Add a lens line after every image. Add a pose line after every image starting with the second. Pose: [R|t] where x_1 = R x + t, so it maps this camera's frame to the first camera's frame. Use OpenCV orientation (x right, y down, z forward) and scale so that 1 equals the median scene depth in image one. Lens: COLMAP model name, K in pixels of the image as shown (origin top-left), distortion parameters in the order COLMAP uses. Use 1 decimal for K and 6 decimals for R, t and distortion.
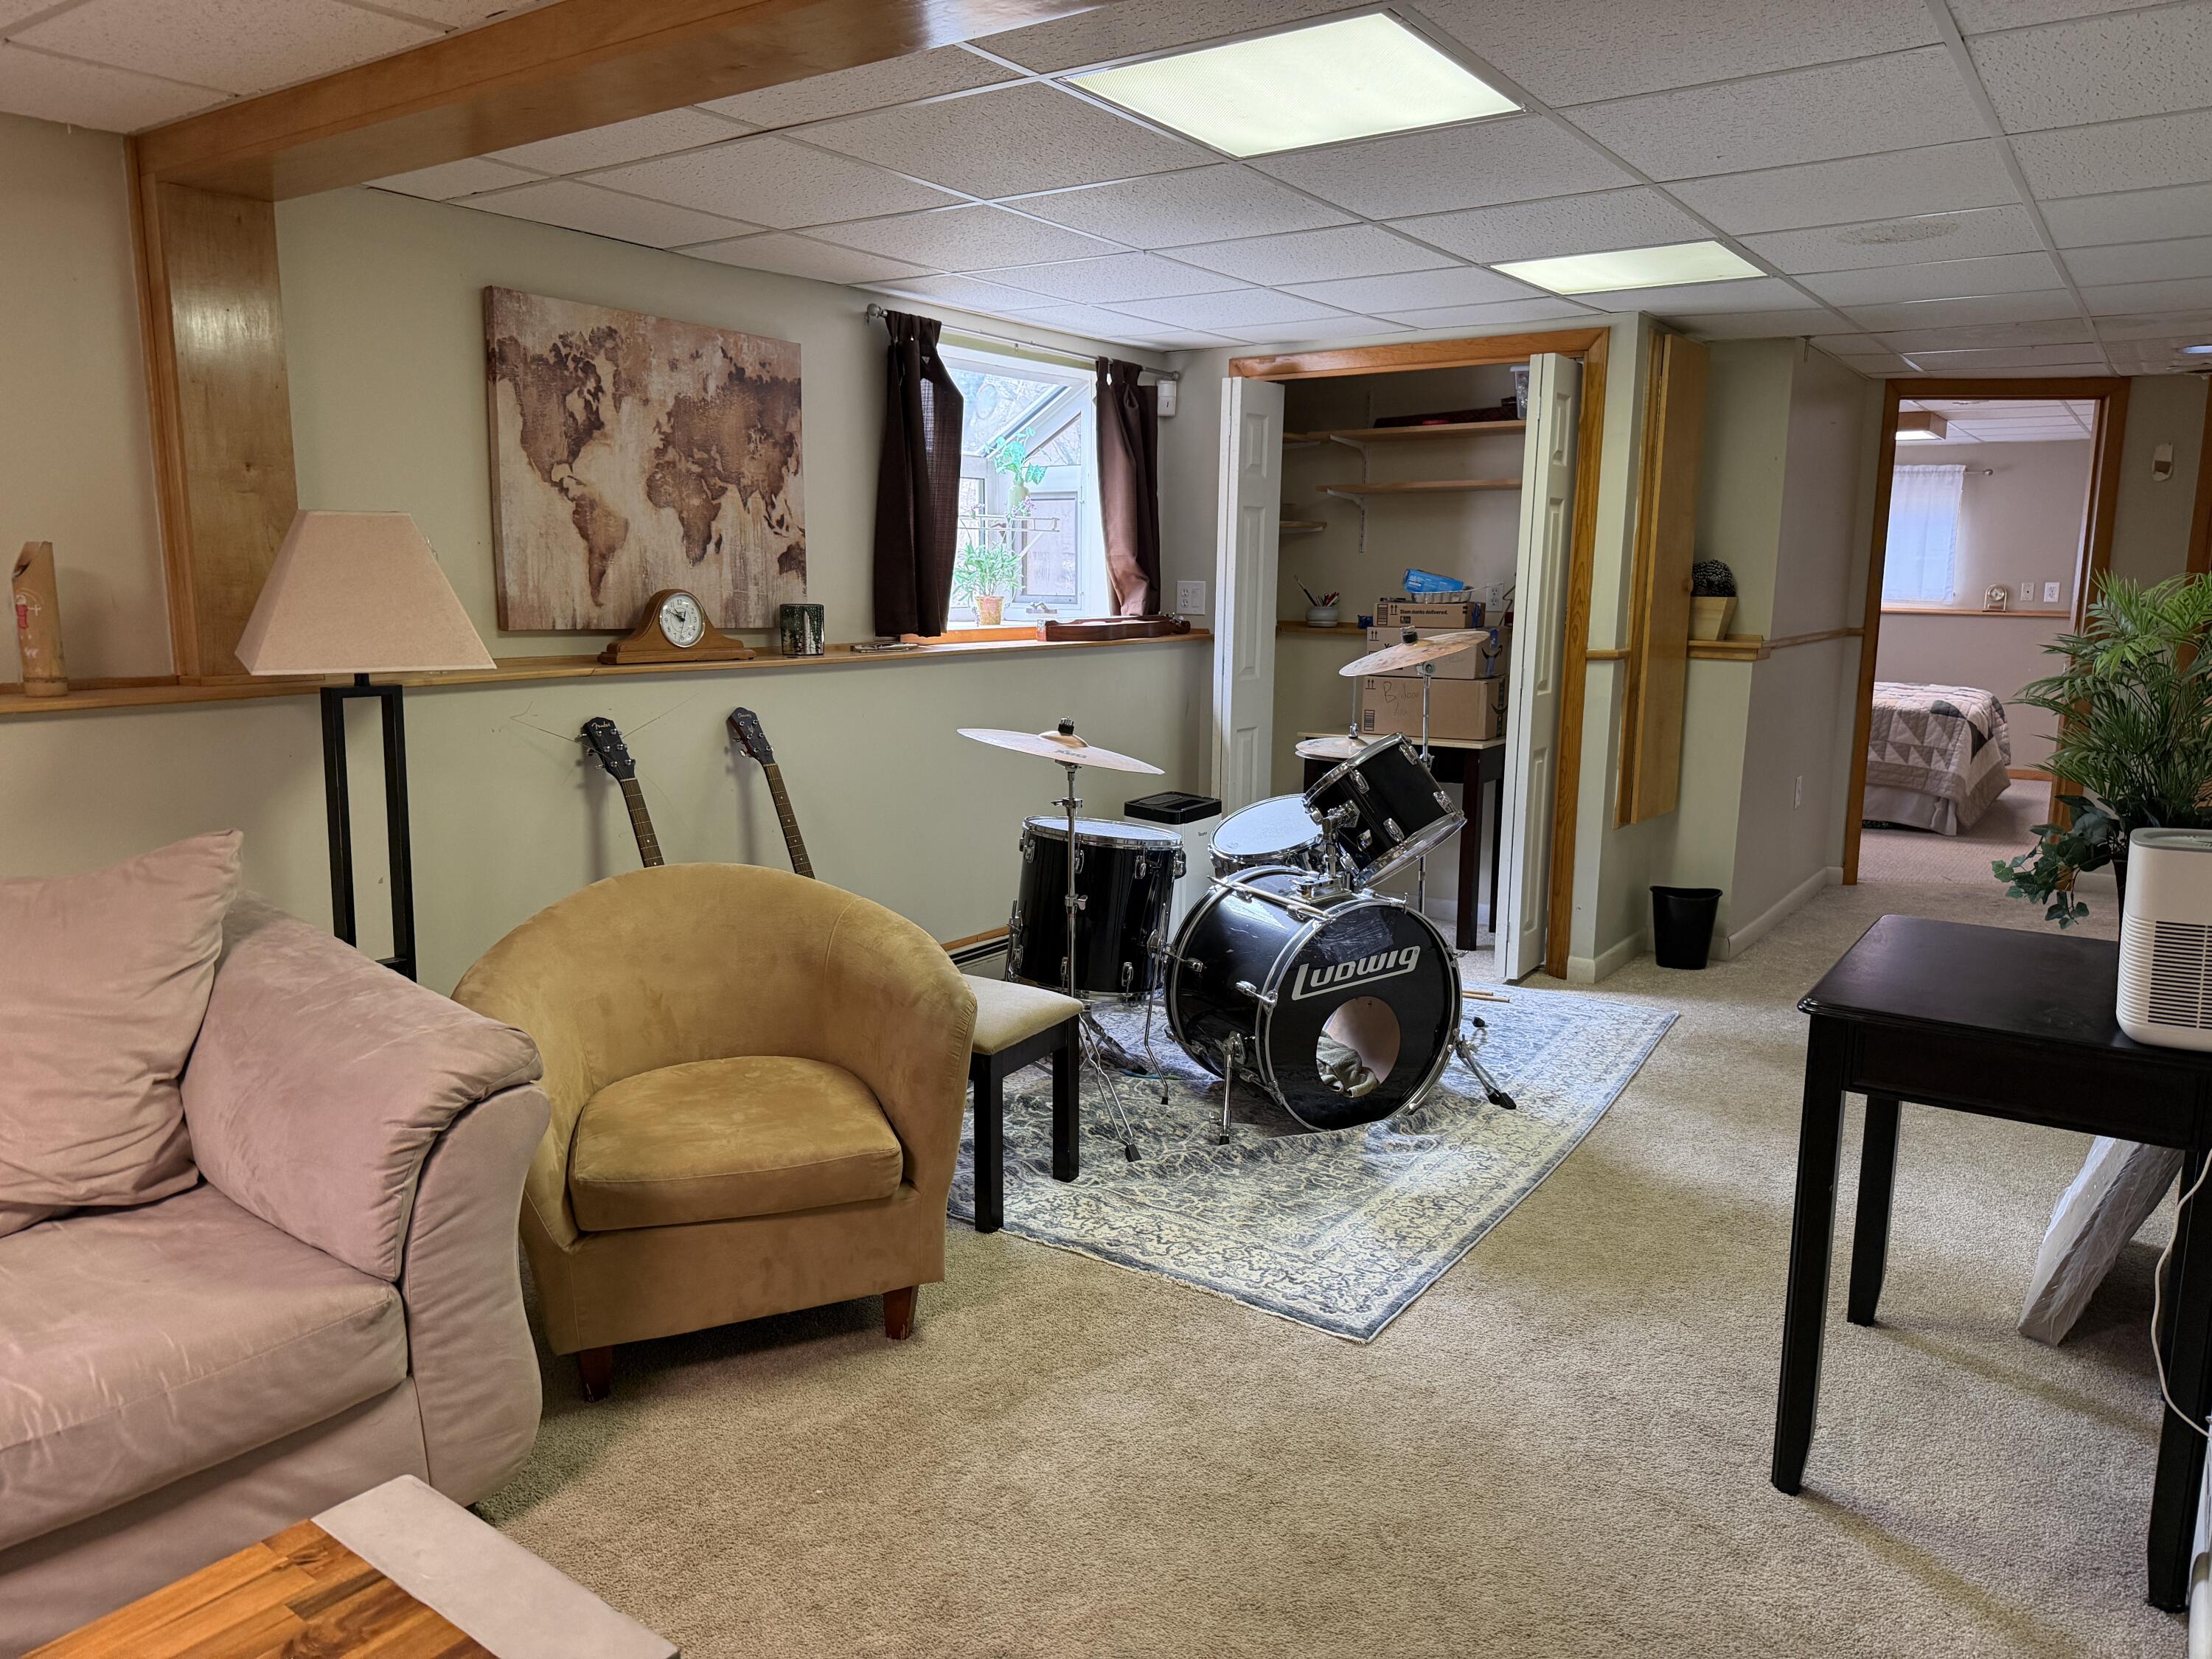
lens RADIAL K [[1552.5, 0, 1109.1], [0, 1552.5, 829.0], [0, 0, 1]] dist [-0.006392, -0.000972]
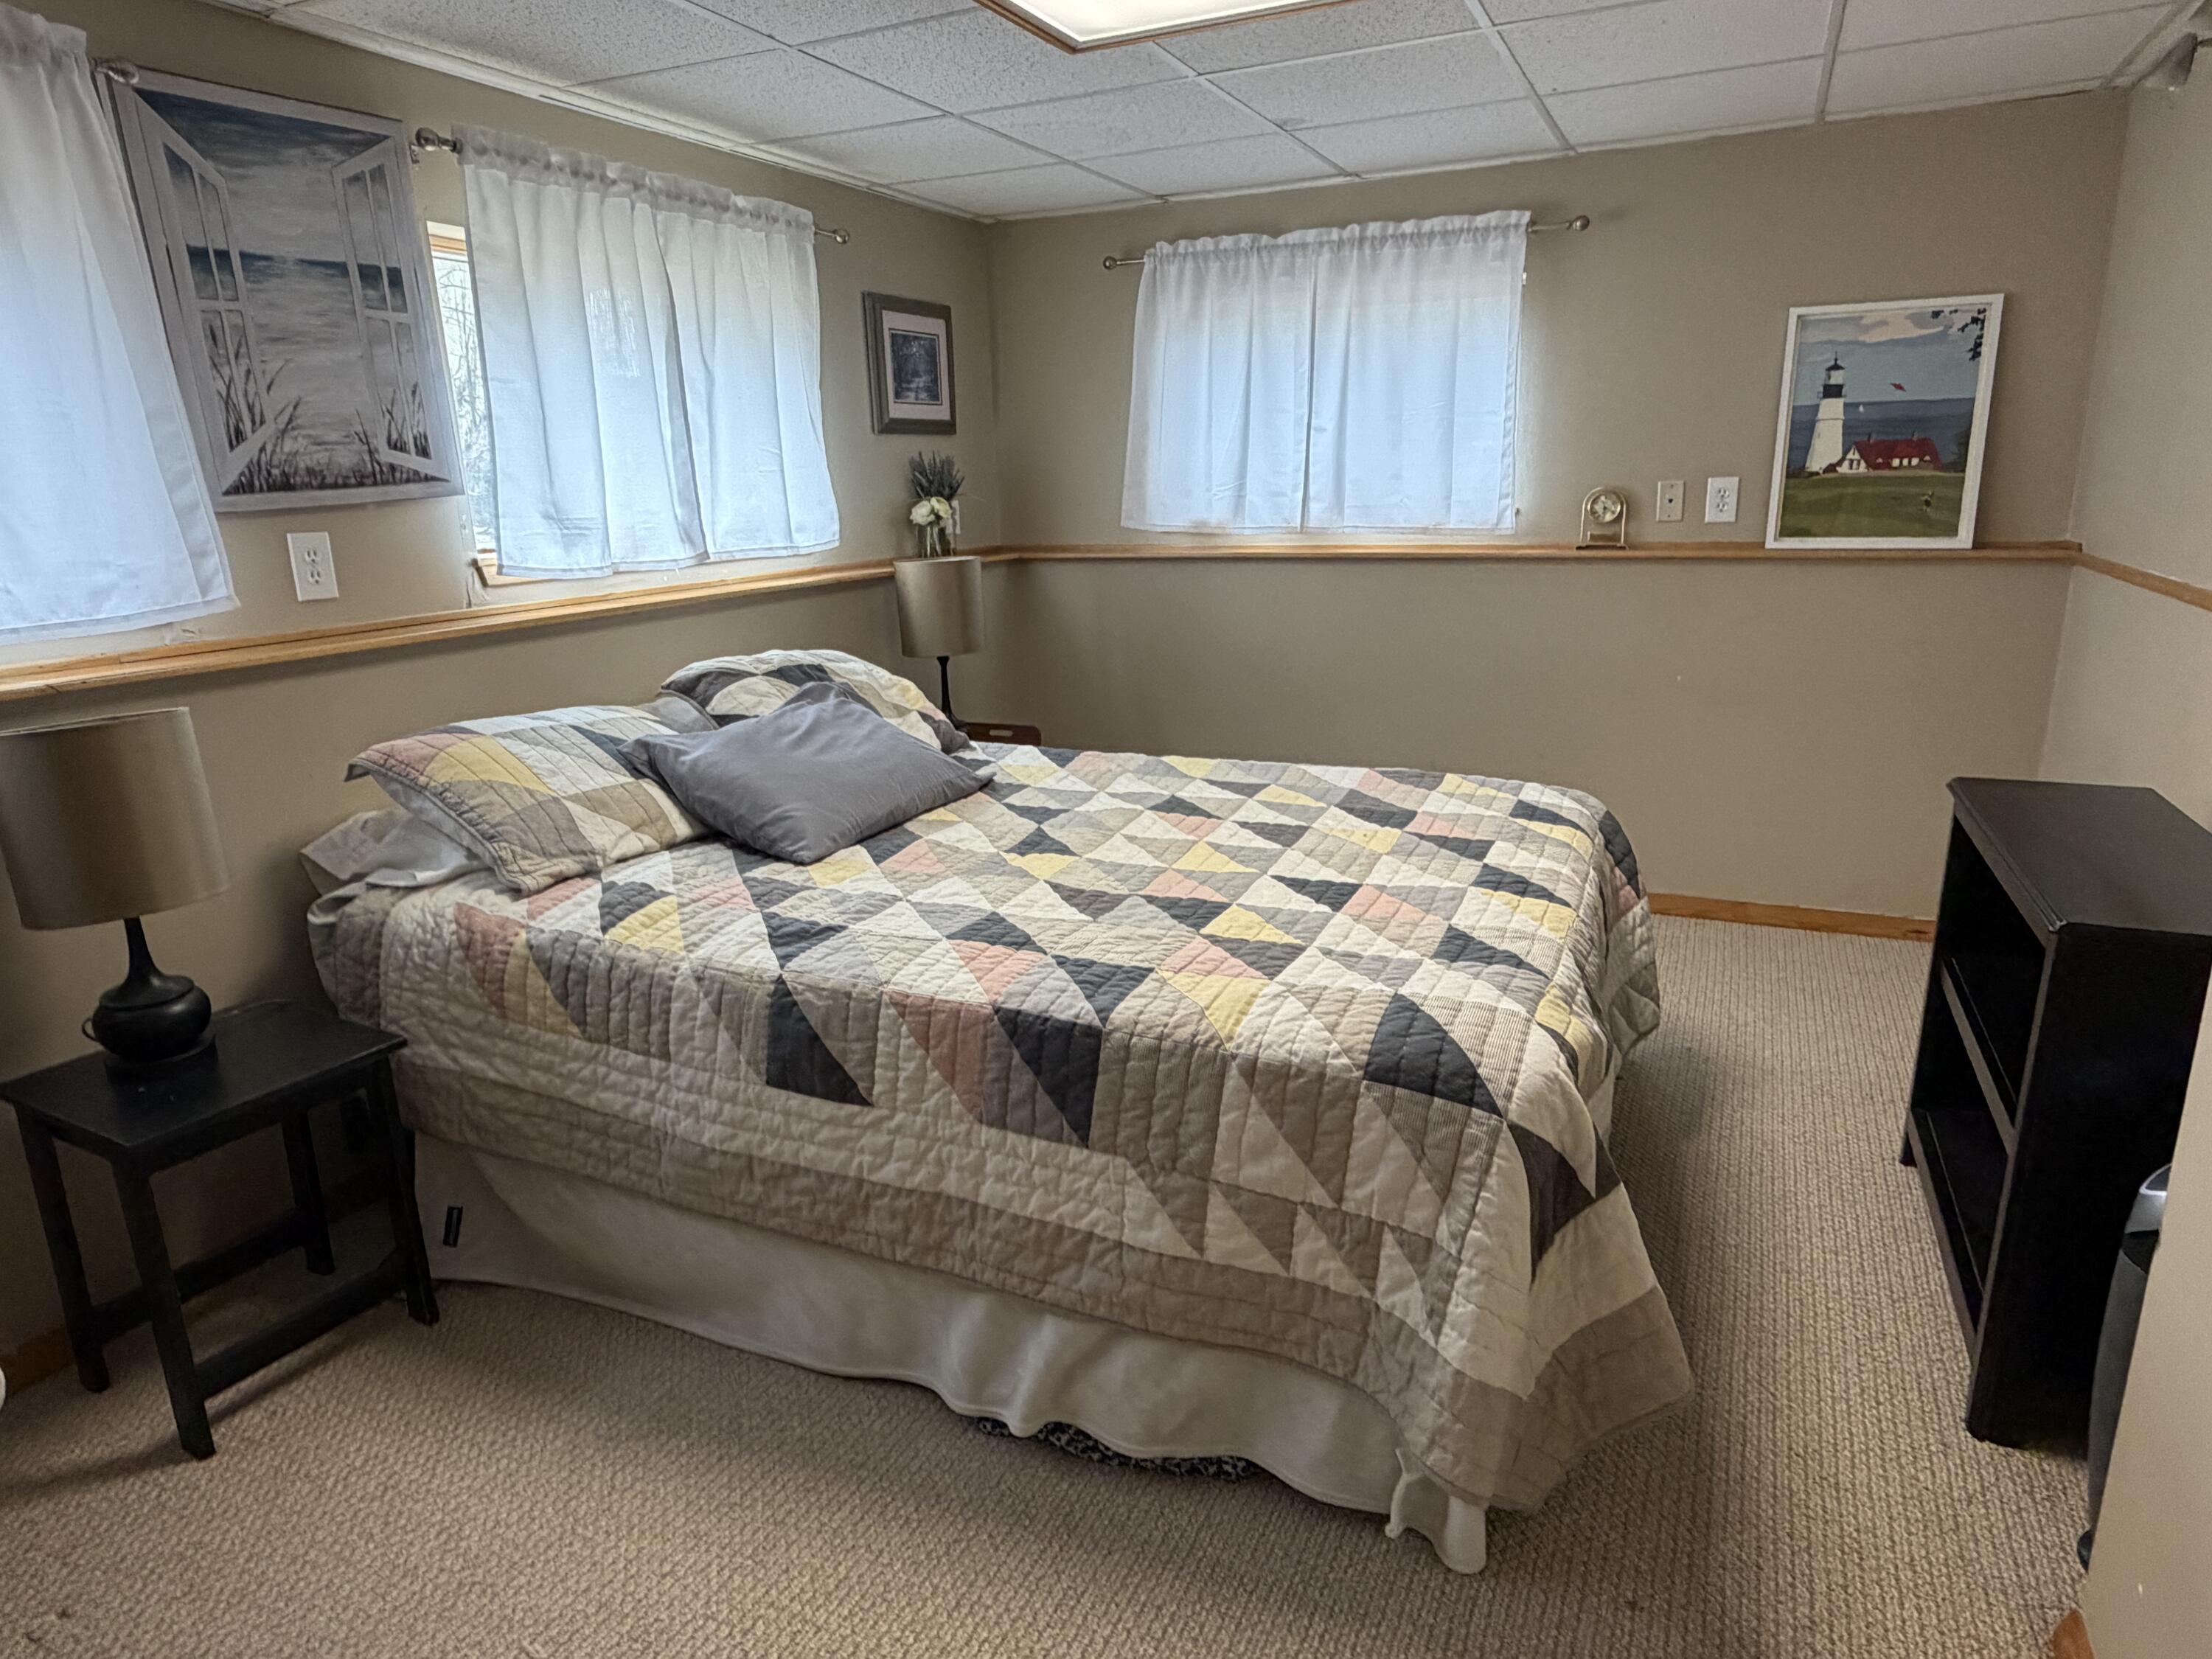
lens RADIAL K [[1331.4, 0, 1103.6], [0, 1331.4, 830.6], [0, 0, 1]] dist [-0.004541, -0.000413]
pose [[0.984778, -0.077847, 0.155412, 0.459455], [0.063519, 0.993436, 0.095128, -0.132281], [-0.161798, -0.083809, 0.983259, 0.805694]]
